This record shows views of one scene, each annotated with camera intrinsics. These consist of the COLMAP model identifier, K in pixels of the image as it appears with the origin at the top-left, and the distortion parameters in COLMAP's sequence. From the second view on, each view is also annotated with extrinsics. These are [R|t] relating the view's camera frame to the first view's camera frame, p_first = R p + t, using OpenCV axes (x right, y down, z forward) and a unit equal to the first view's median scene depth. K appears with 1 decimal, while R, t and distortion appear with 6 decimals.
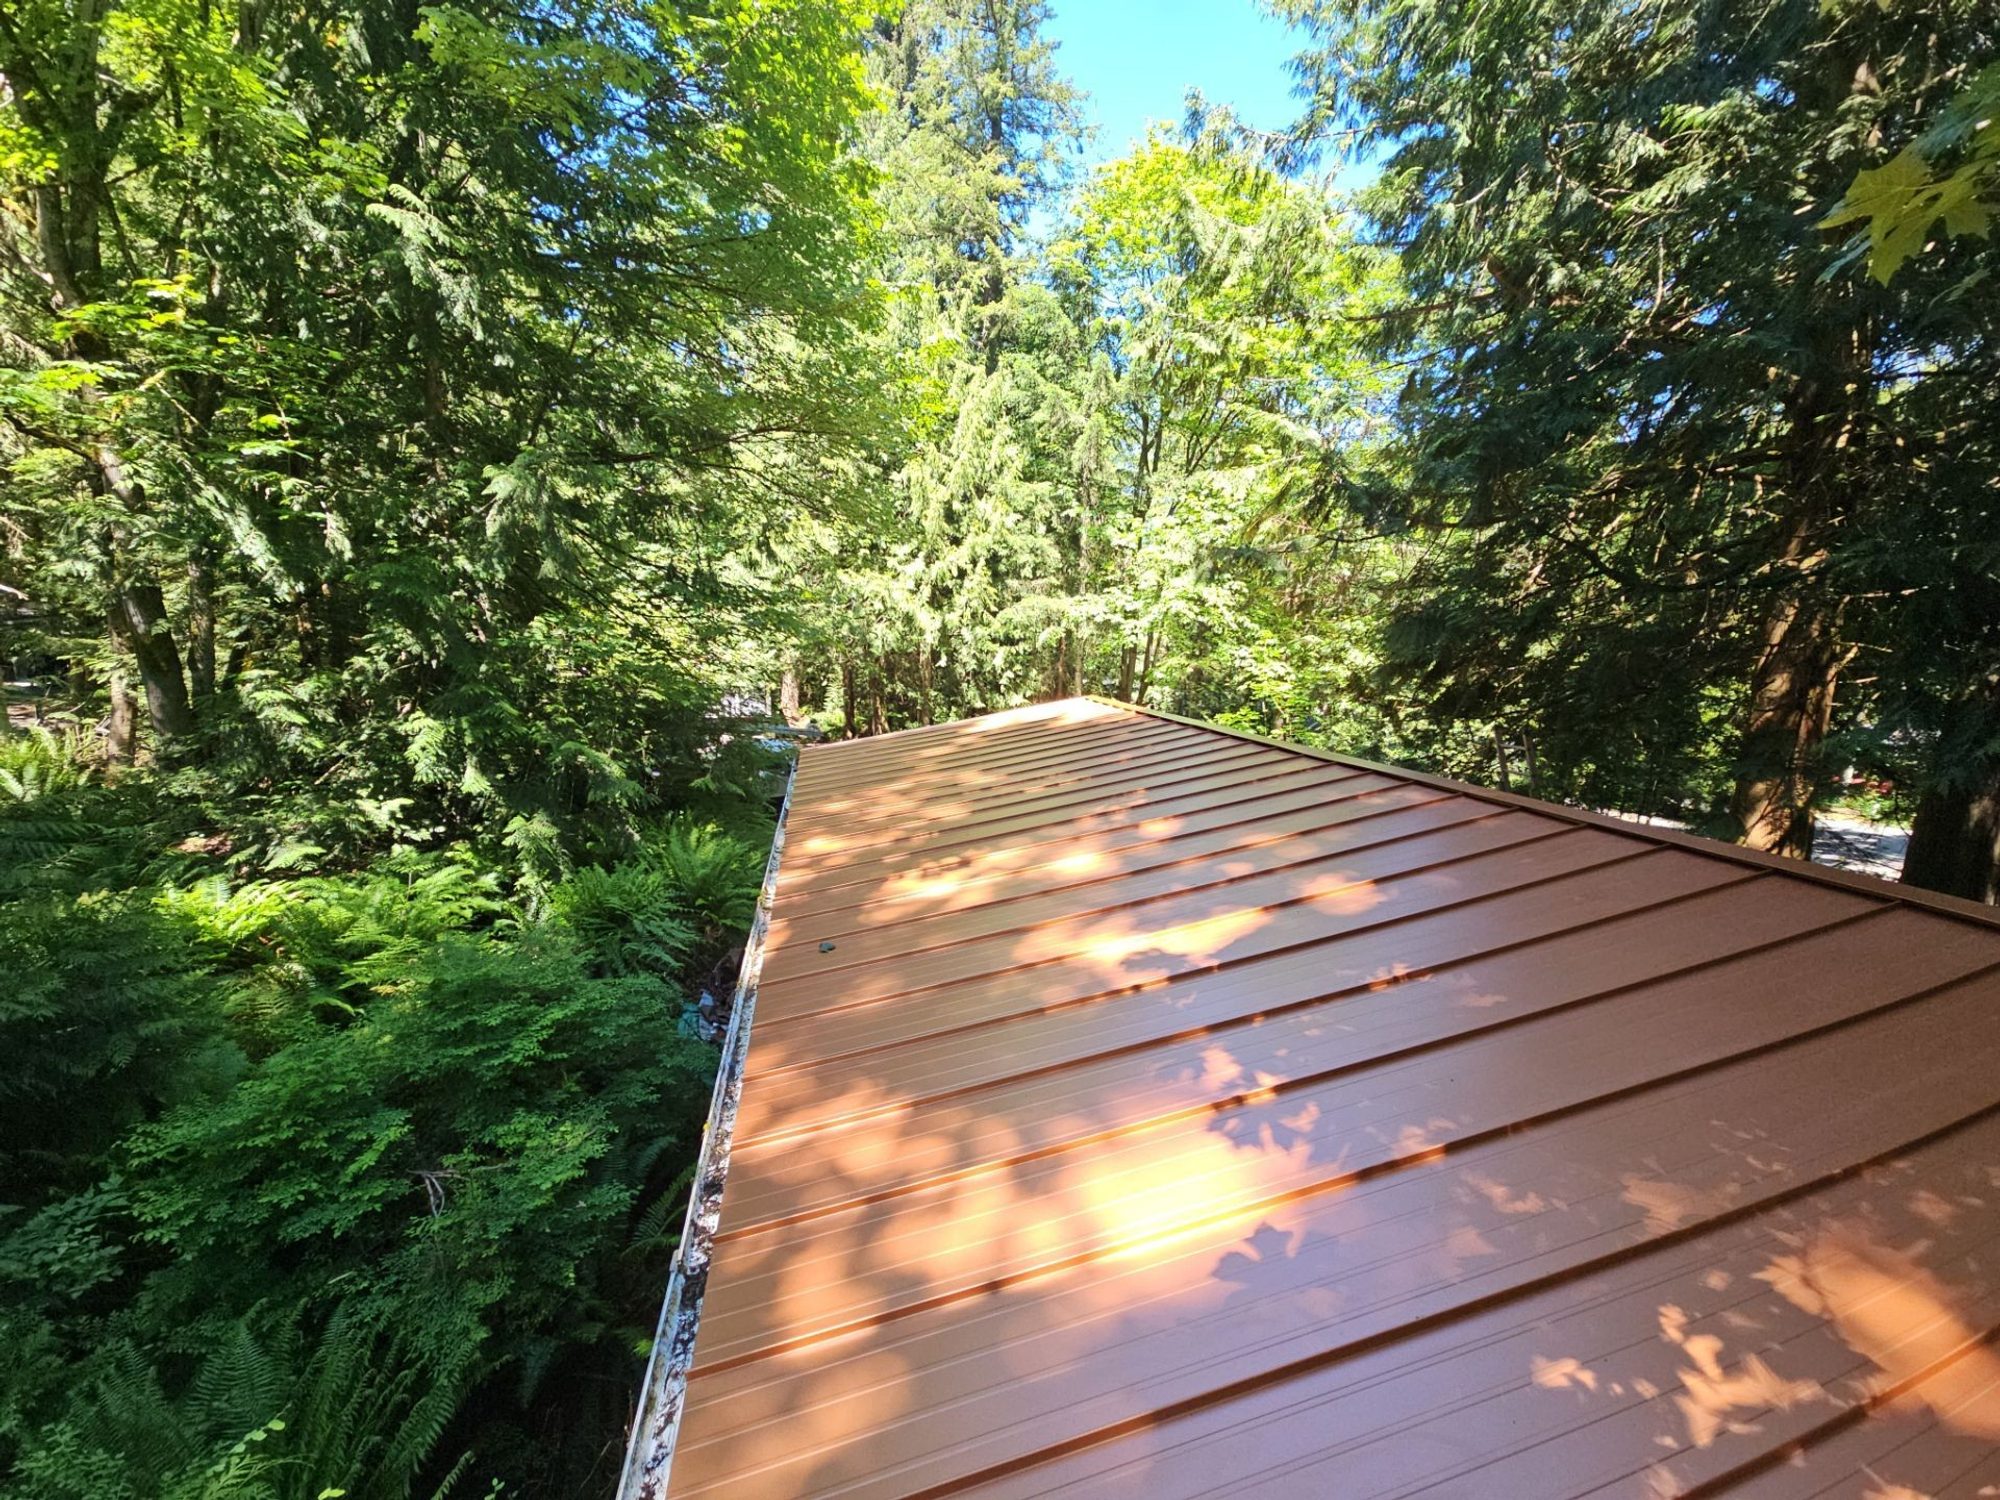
lens RADIAL K [[804.8, 0, 1000.0], [0, 804.8, 750.0], [0, 0, 1]] dist [0.007575, -0.006791]
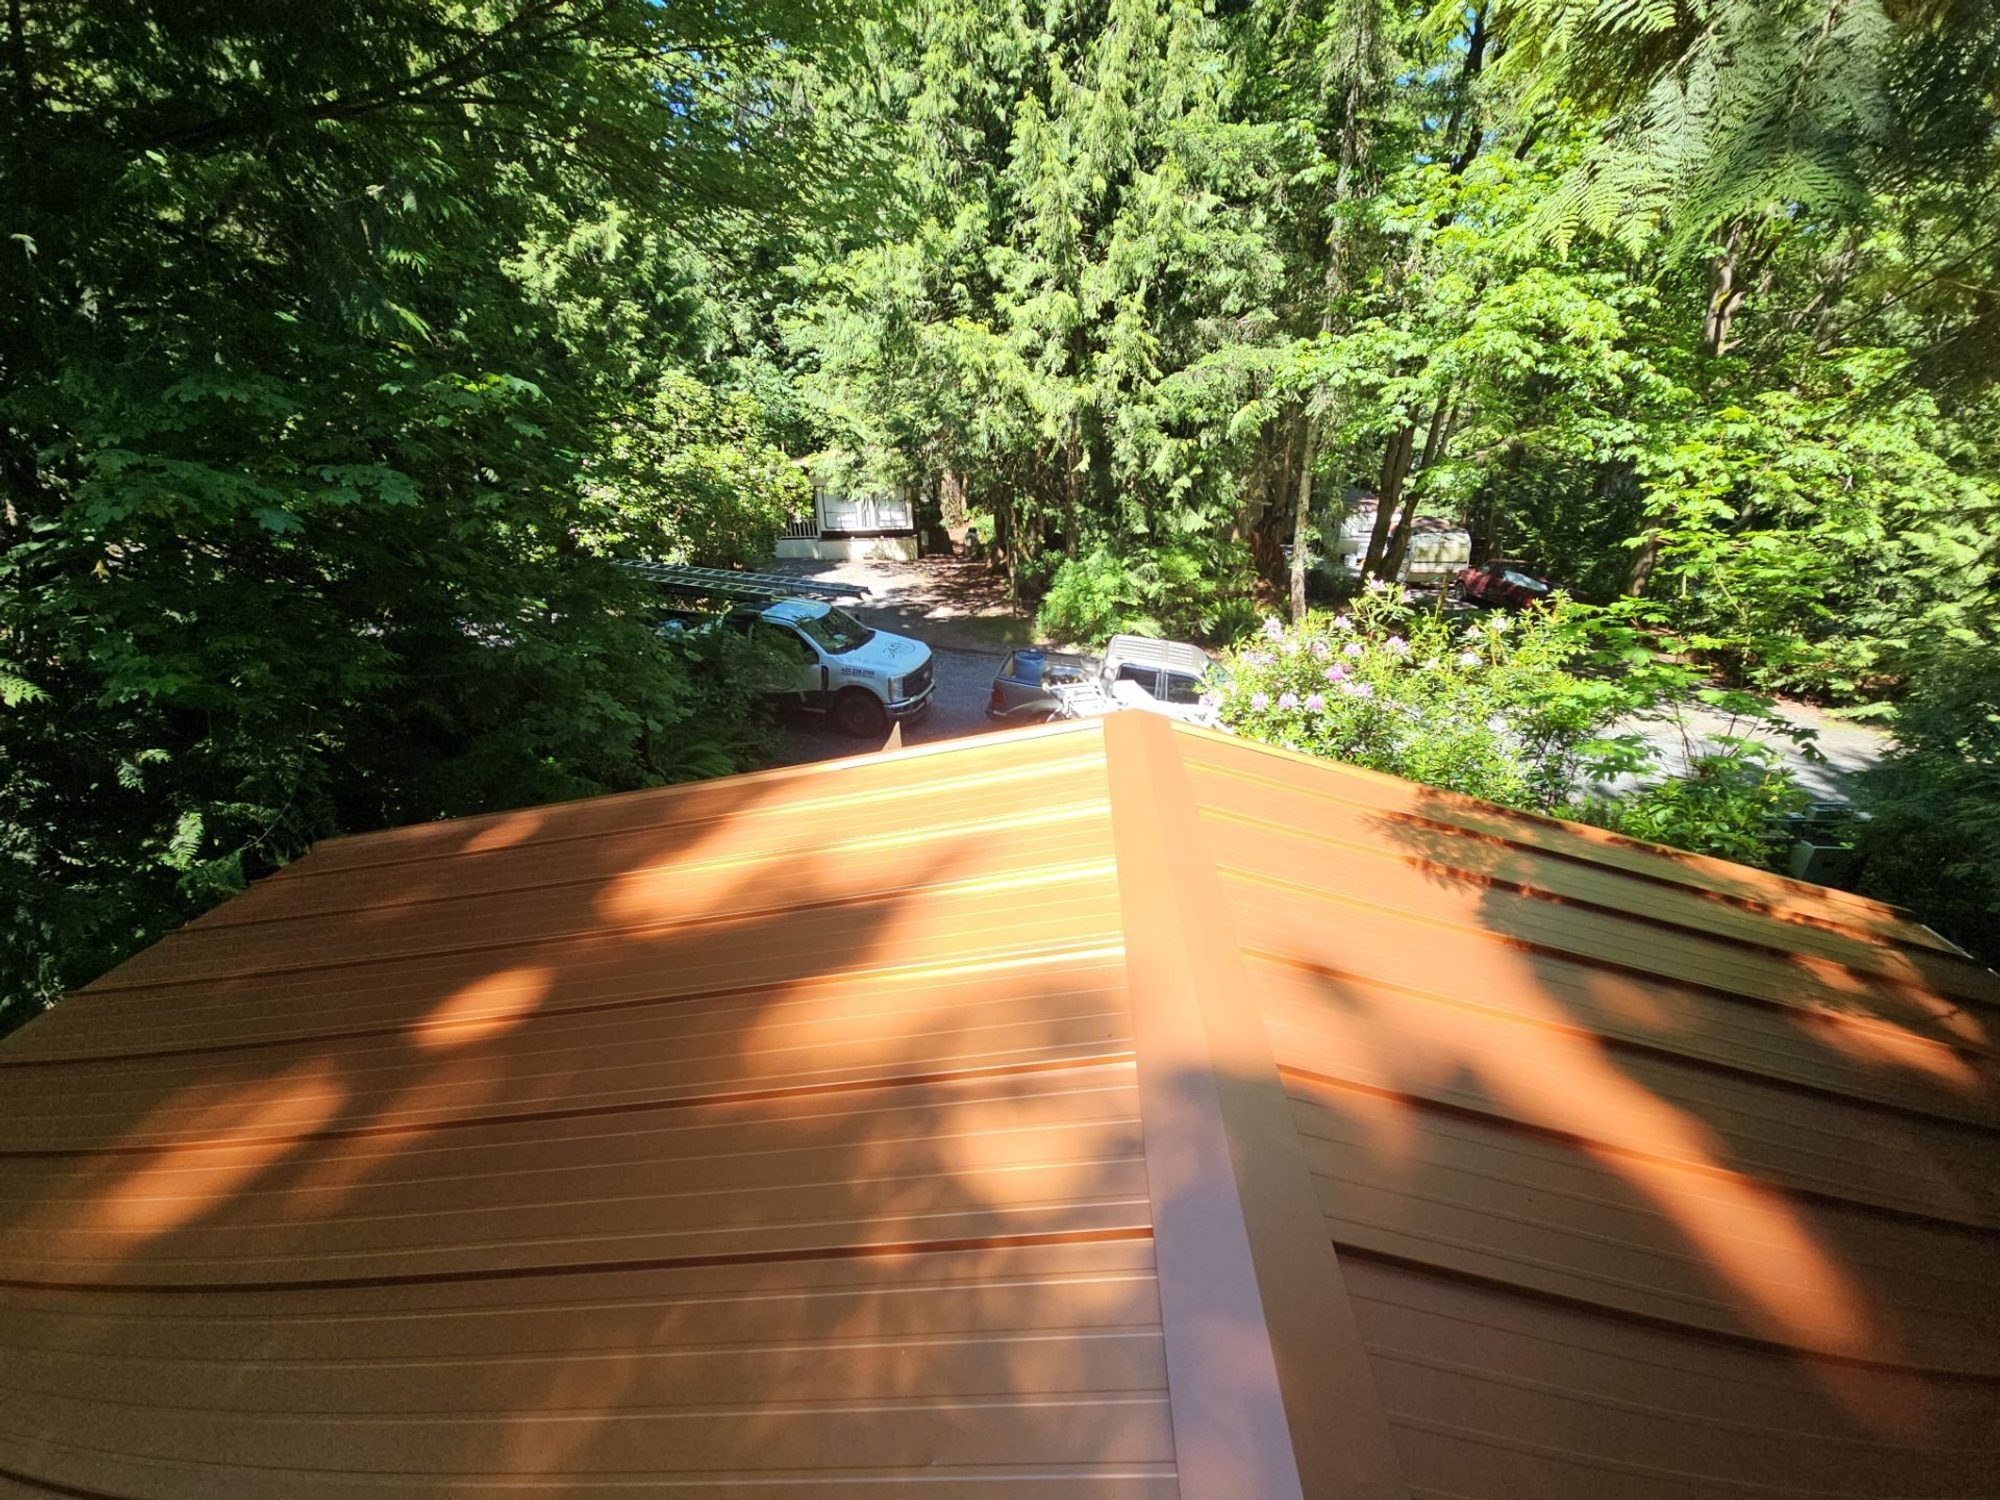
lens RADIAL K [[804.8, 0, 1000.0], [0, 804.8, 750.0], [0, 0, 1]] dist [0.007575, -0.006791]
pose [[0.956603, 0.074039, -0.281830, 0.142564], [0.002992, 0.964635, 0.263572, -0.122950], [0.291378, -0.252977, 0.922552, 0.662066]]
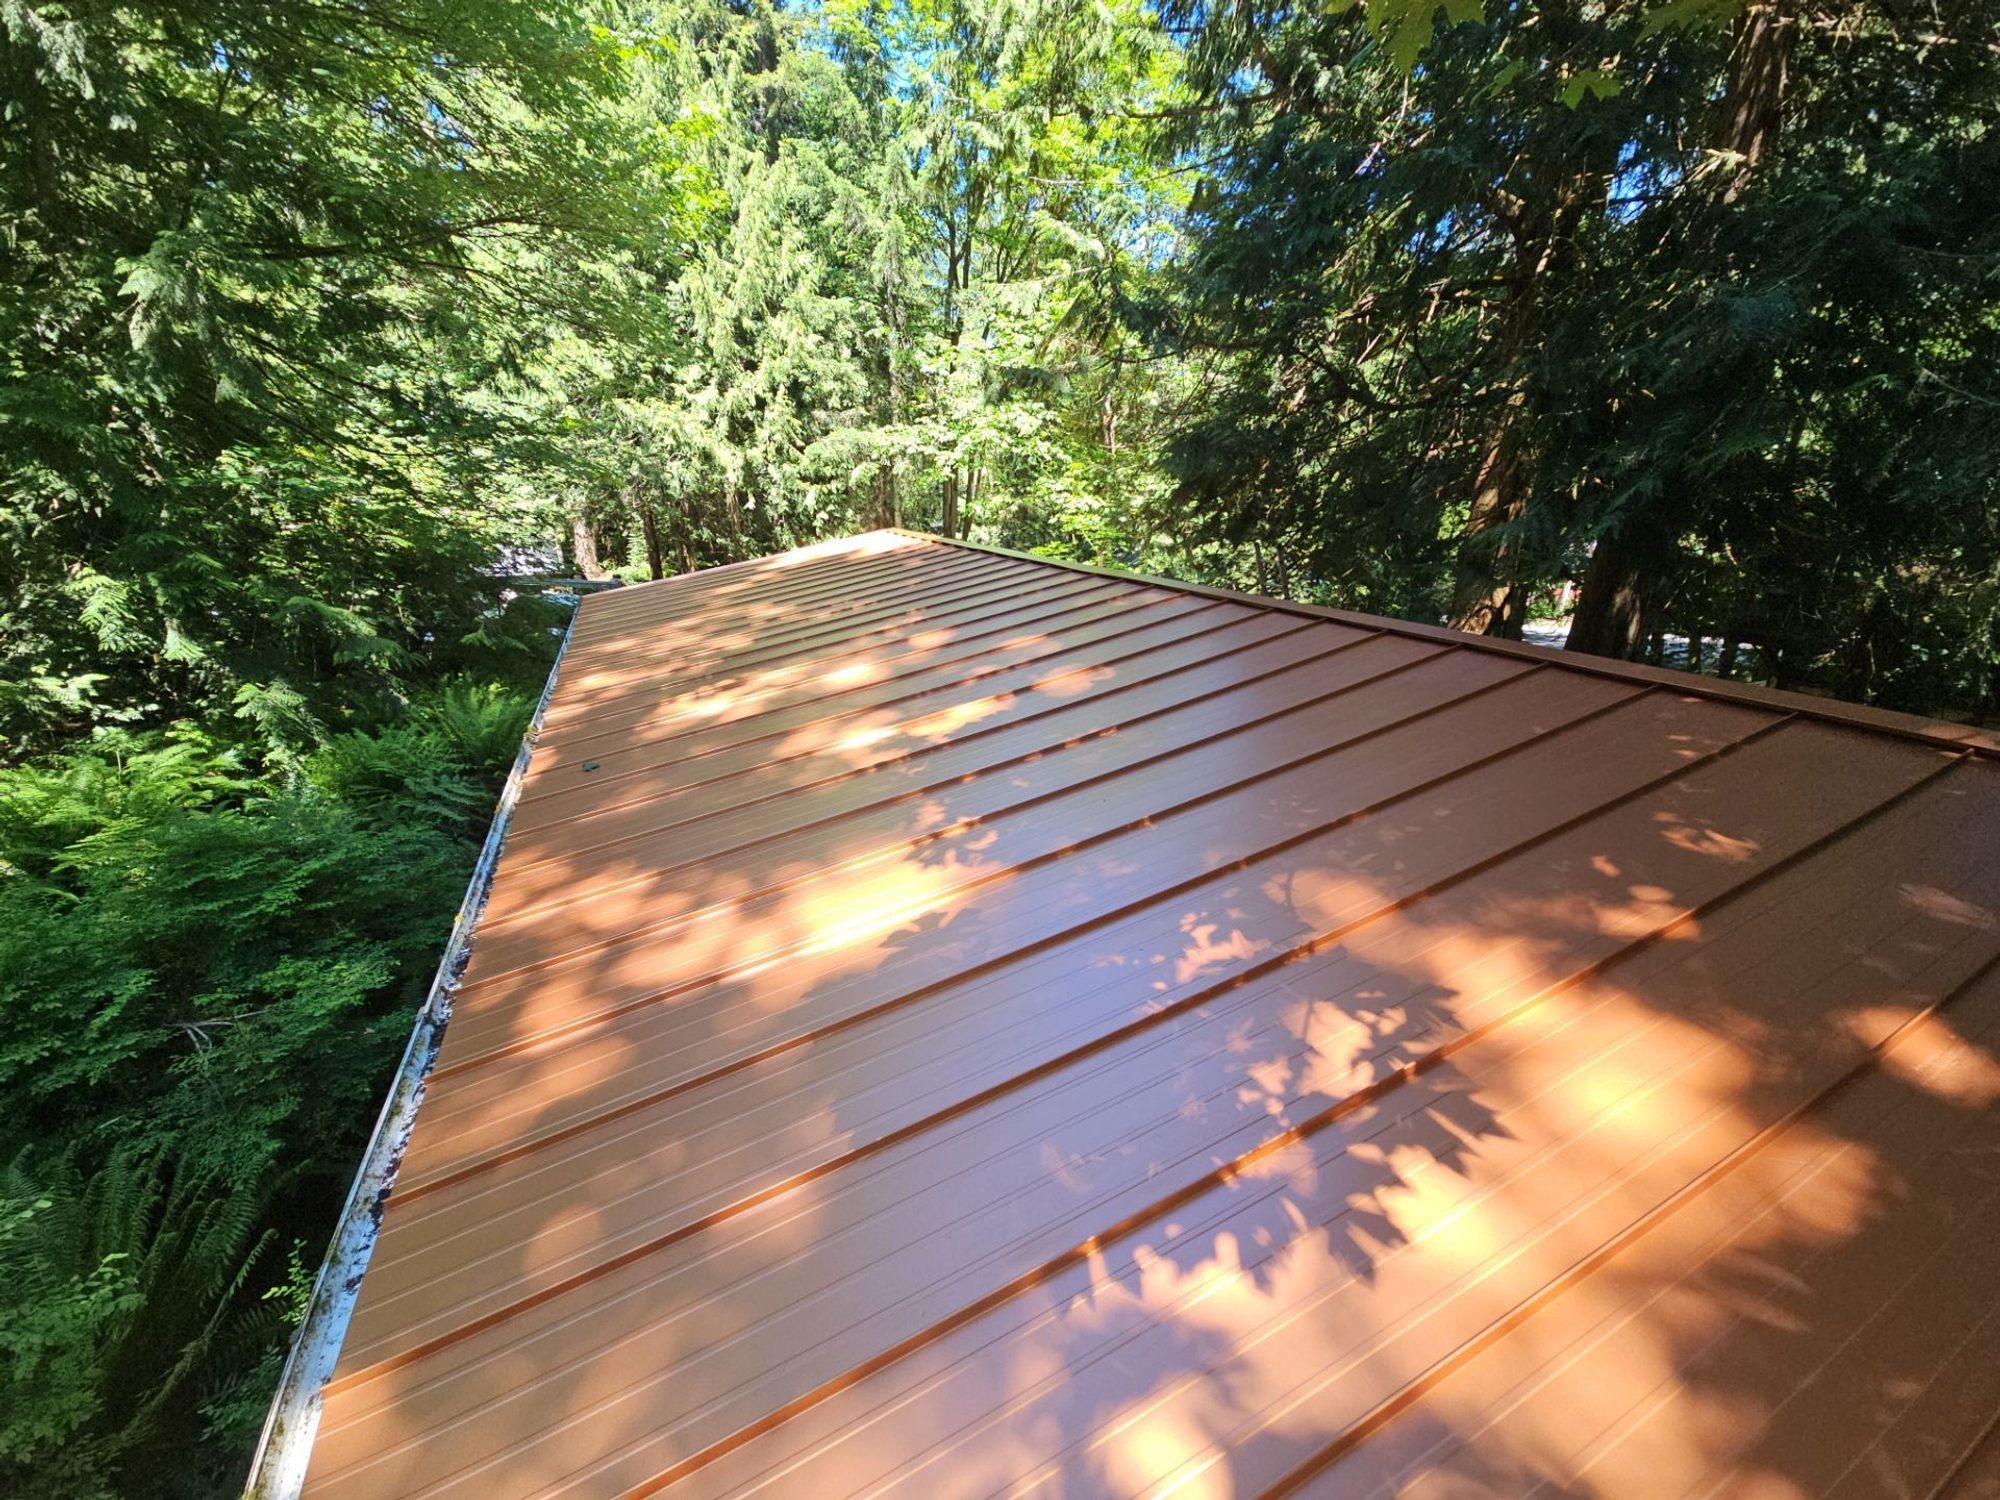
lens RADIAL K [[804.8, 0, 1000.0], [0, 804.8, 750.0], [0, 0, 1]] dist [0.007575, -0.006791]
pose [[0.979206, -0.081397, 0.185823, 0.033594], [0.045740, 0.980974, 0.188674, 0.017535], [-0.197645, -0.176251, 0.964299, -0.027329]]
